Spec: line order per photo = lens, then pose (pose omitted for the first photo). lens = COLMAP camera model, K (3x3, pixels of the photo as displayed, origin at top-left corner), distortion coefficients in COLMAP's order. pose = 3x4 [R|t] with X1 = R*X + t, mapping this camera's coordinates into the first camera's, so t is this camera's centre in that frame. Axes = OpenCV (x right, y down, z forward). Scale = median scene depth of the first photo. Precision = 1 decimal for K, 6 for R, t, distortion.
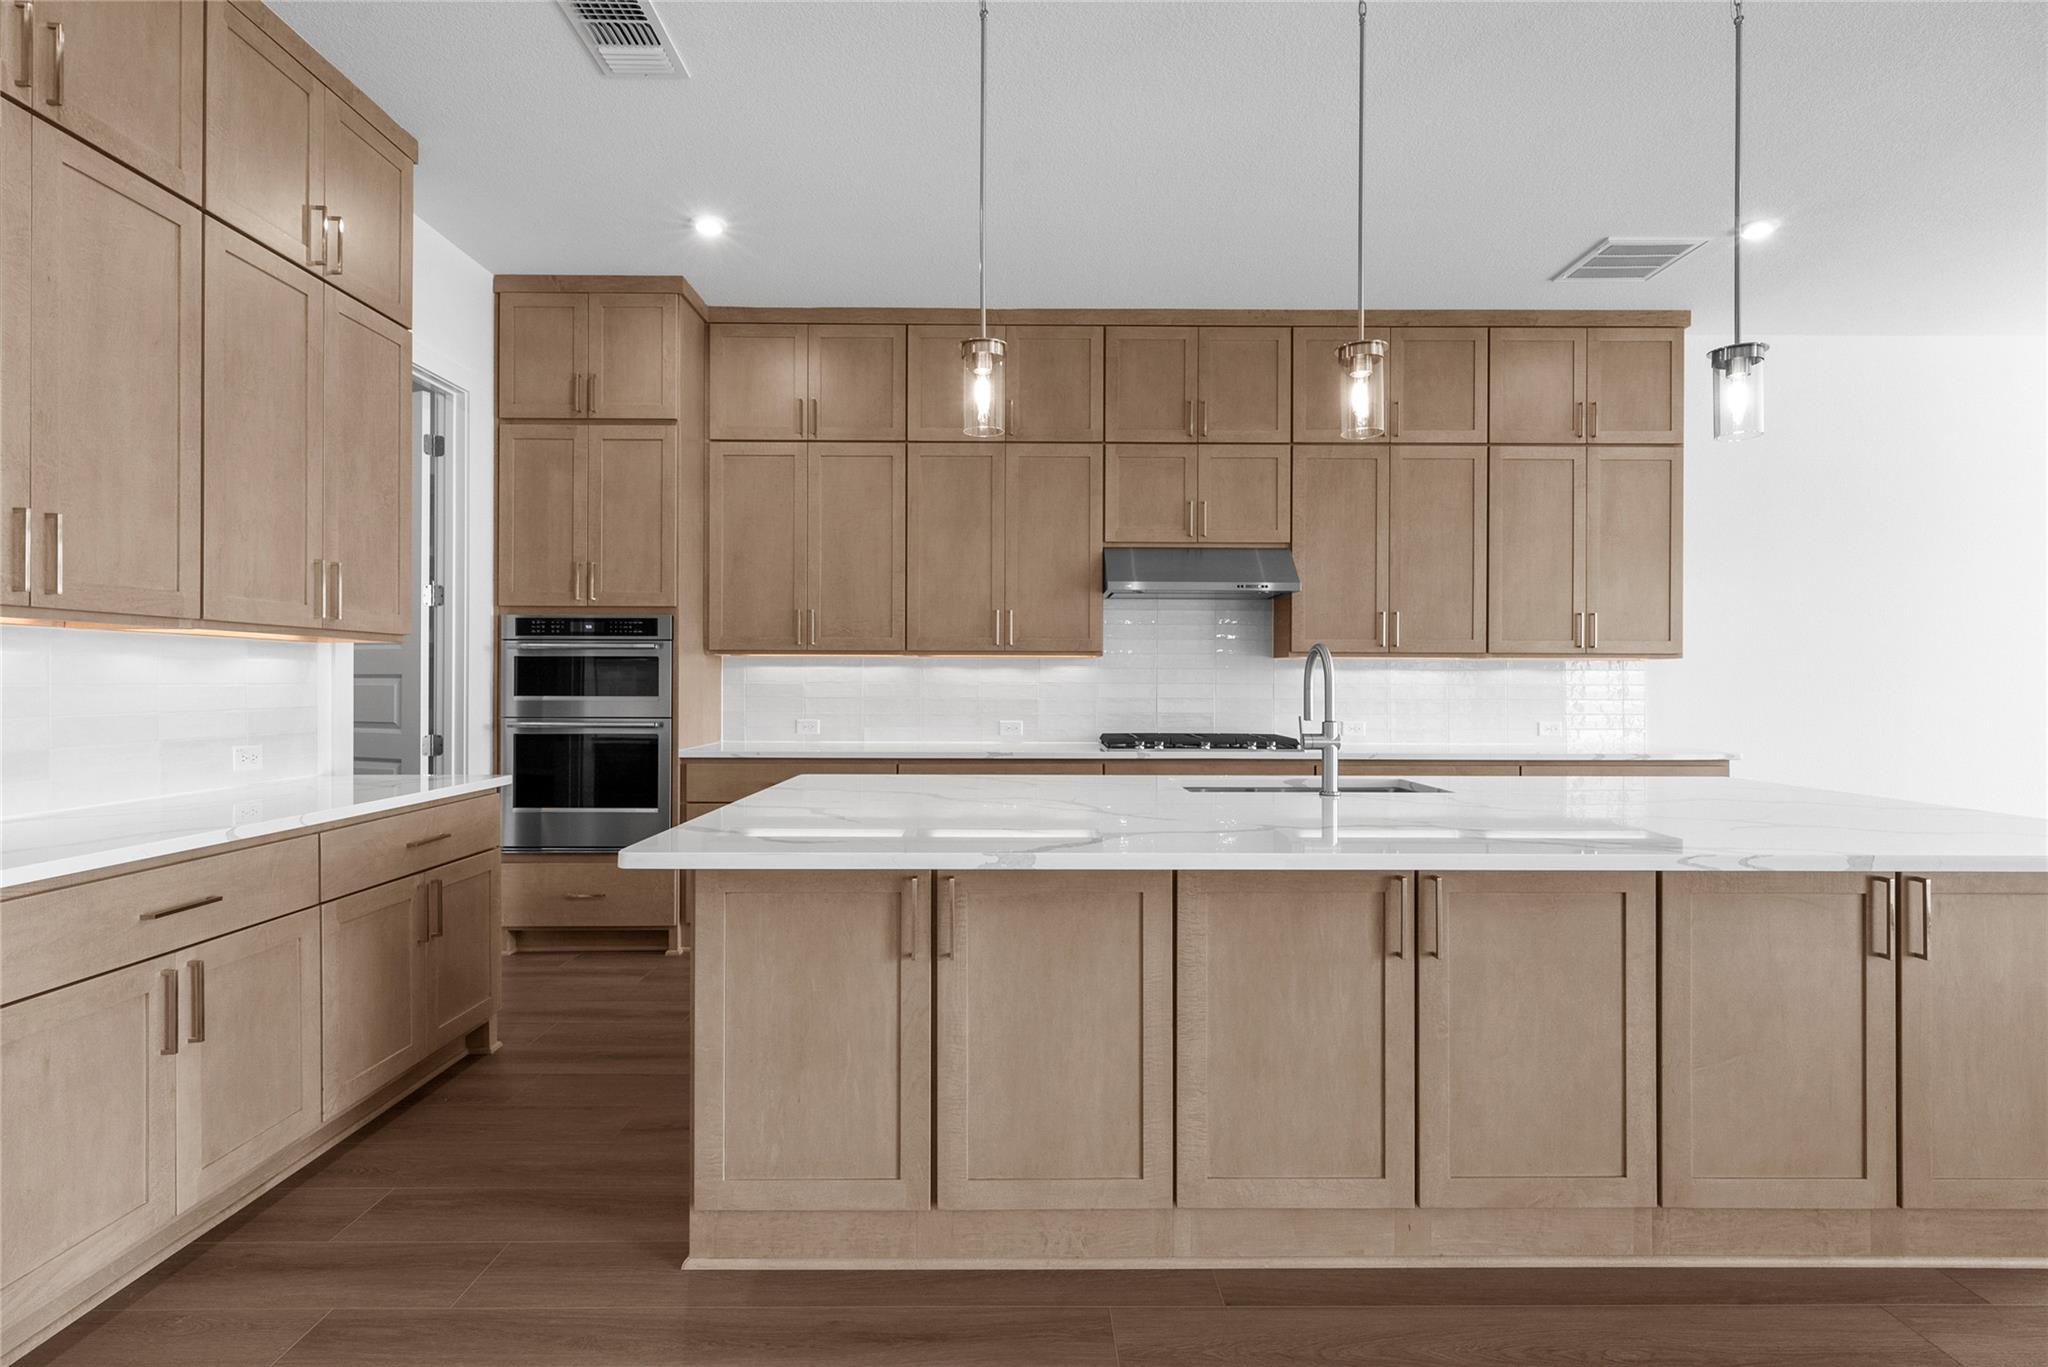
lens RADIAL K [[978.6, 0, 1027.1], [0, 978.6, 681.1], [0, 0, 1]] dist [0.003299, 0.000017]
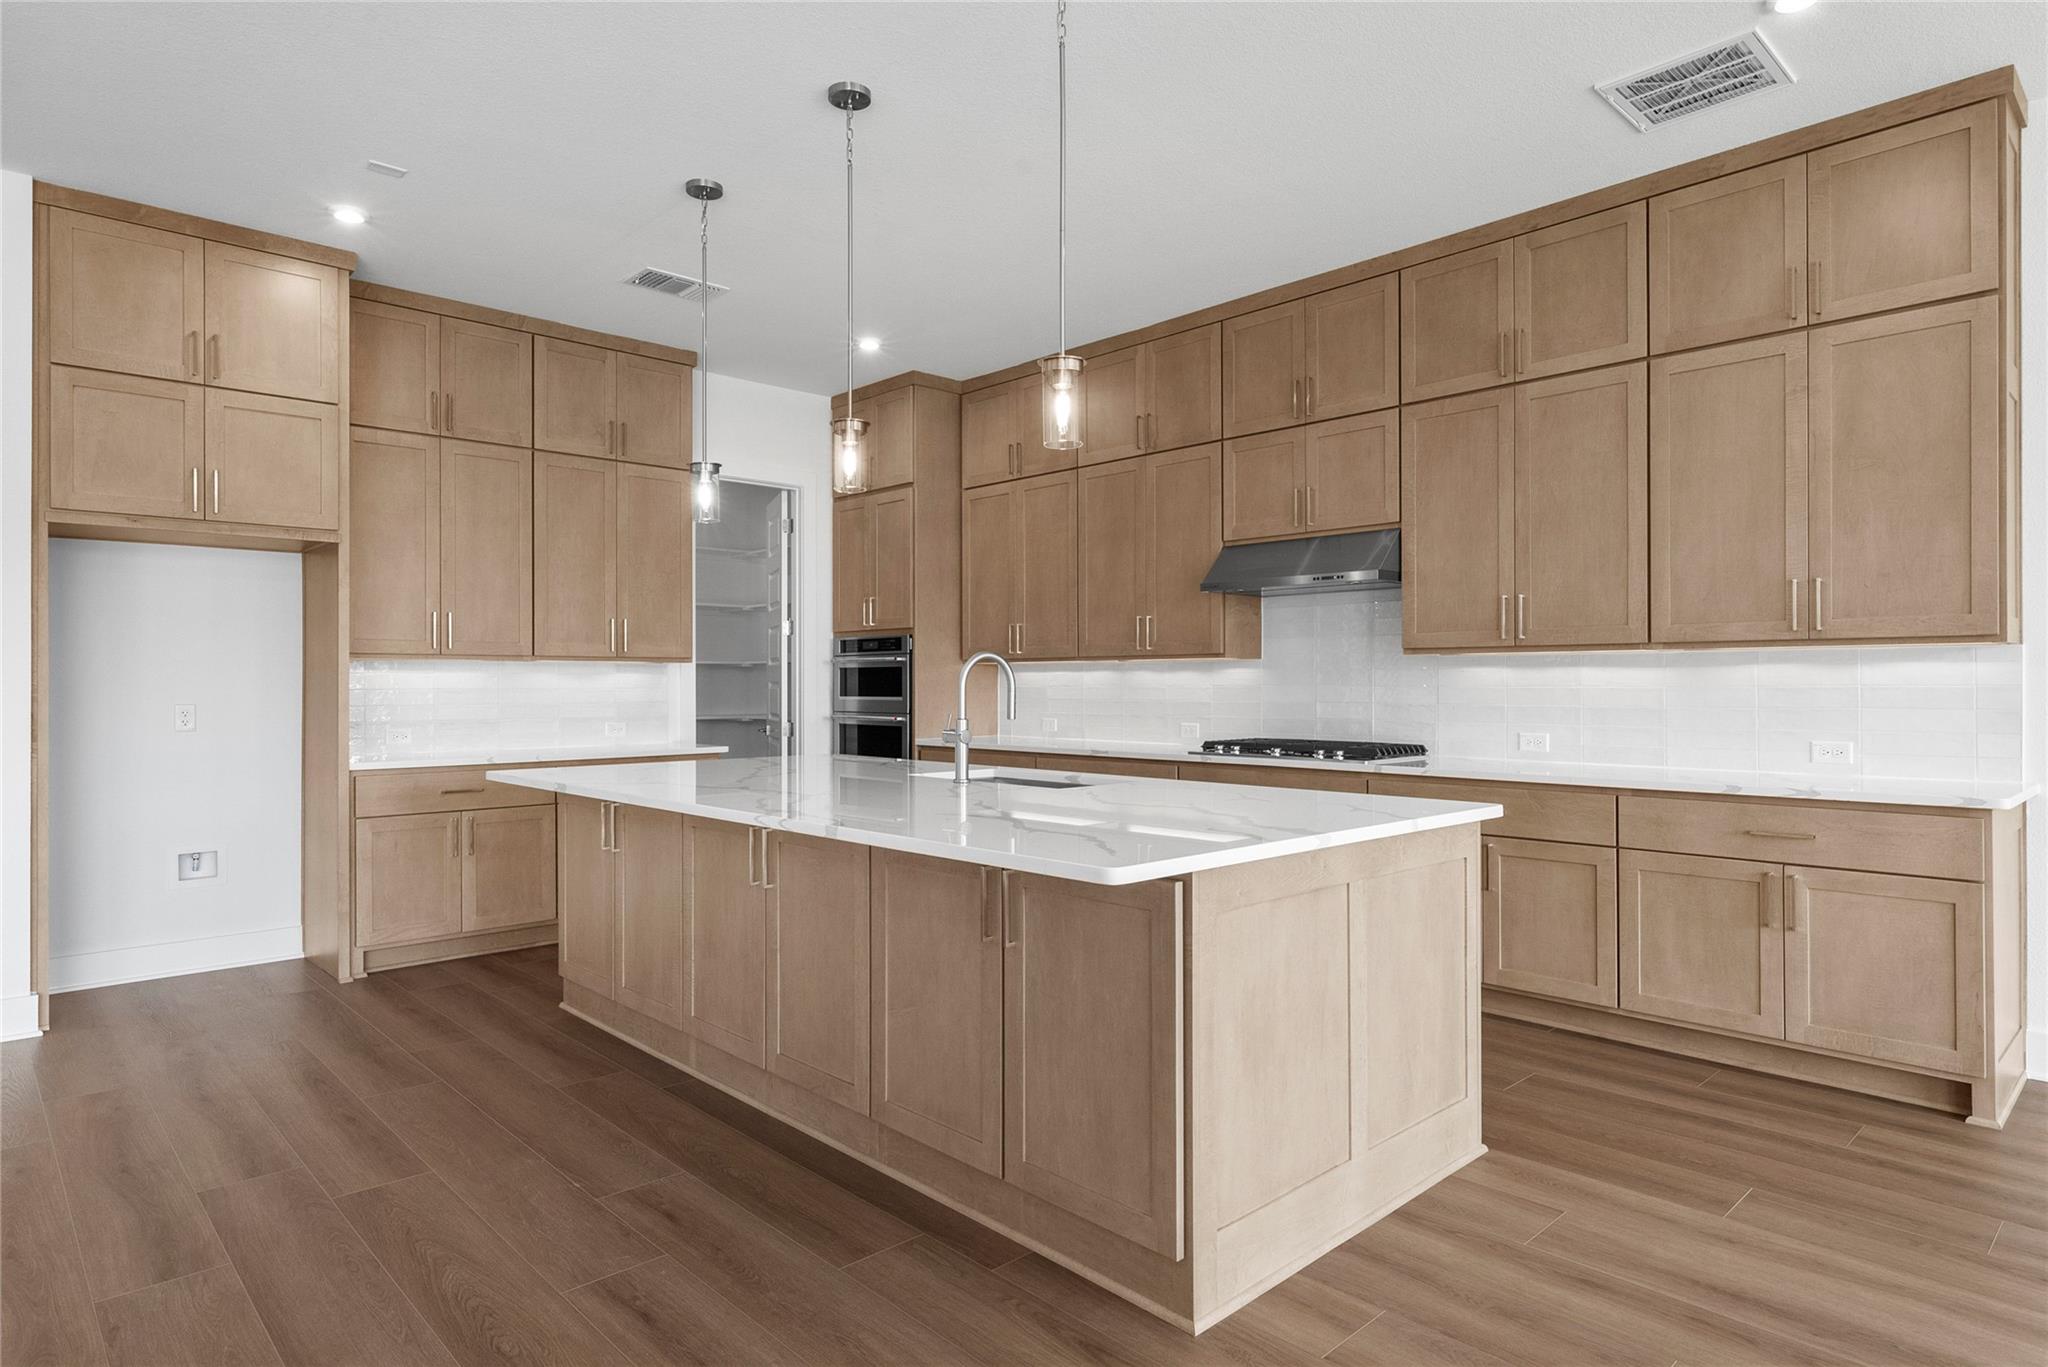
lens RADIAL K [[1159.3, 0, 1028.1], [0, 1159.3, 674.6], [0, 0, 1]] dist [0.005680, 0.000681]
pose [[0.679042, -0.010050, -0.734031, 0.798337], [0.003925, 0.999942, -0.010060, 0.001646], [0.734089, 0.003950, 0.679042, 0.072442]]
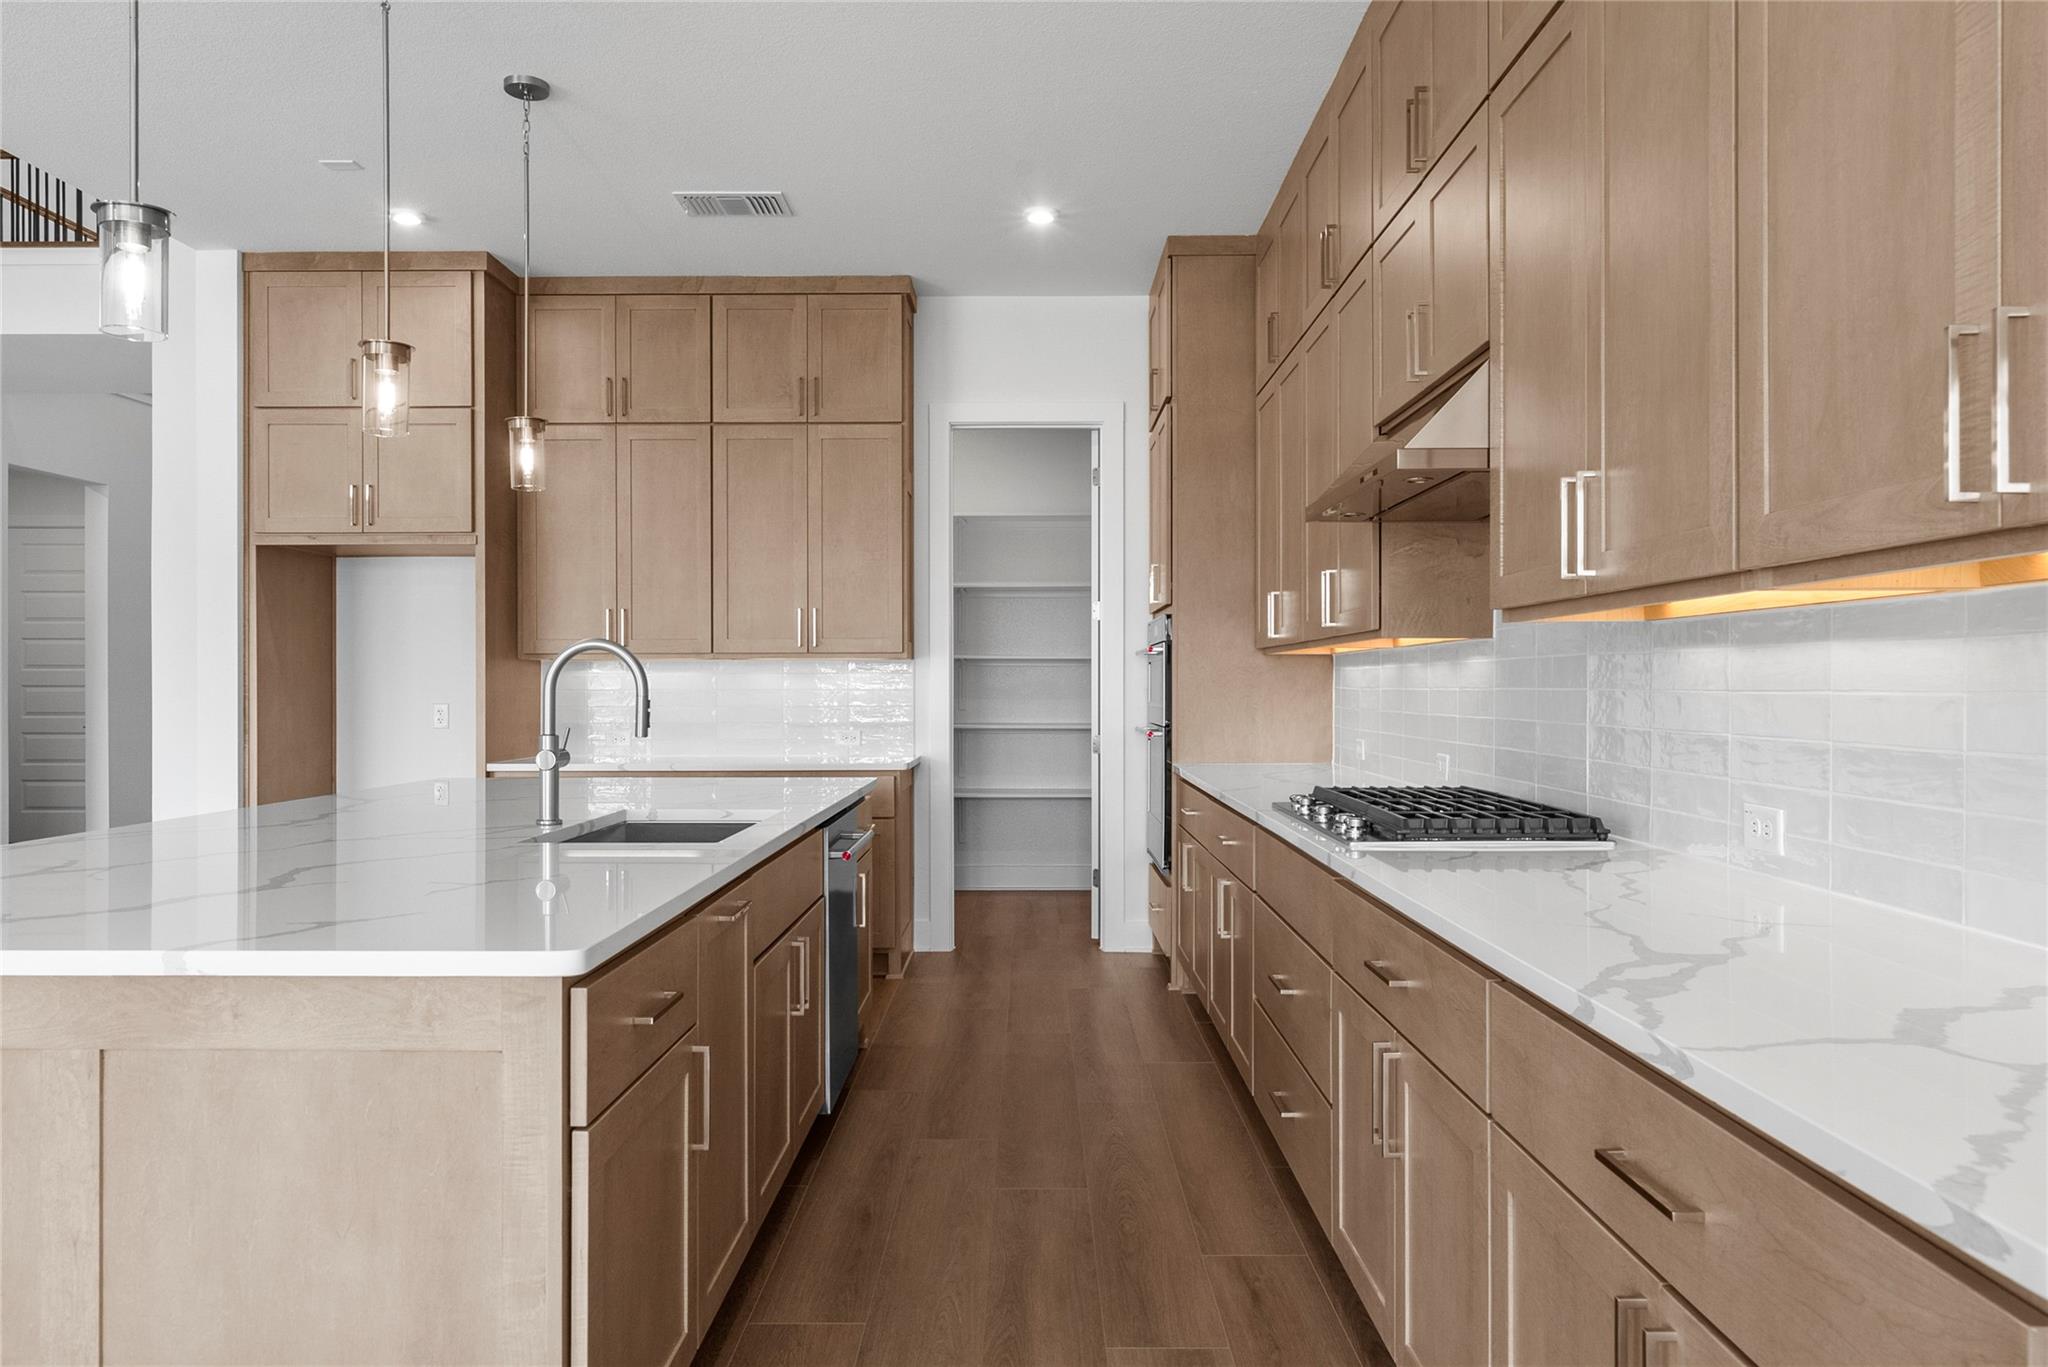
lens RADIAL K [[1383.3, 0, 1023.6], [0, 1383.3, 689.2], [0, 0, 1]] dist [0.002093, 0.001674]
pose [[-0.016801, 0.000617, -0.999859, 0.851086], [0.003097, 0.999995, 0.000565, 0.001322], [0.999854, -0.003087, -0.016803, 0.821286]]
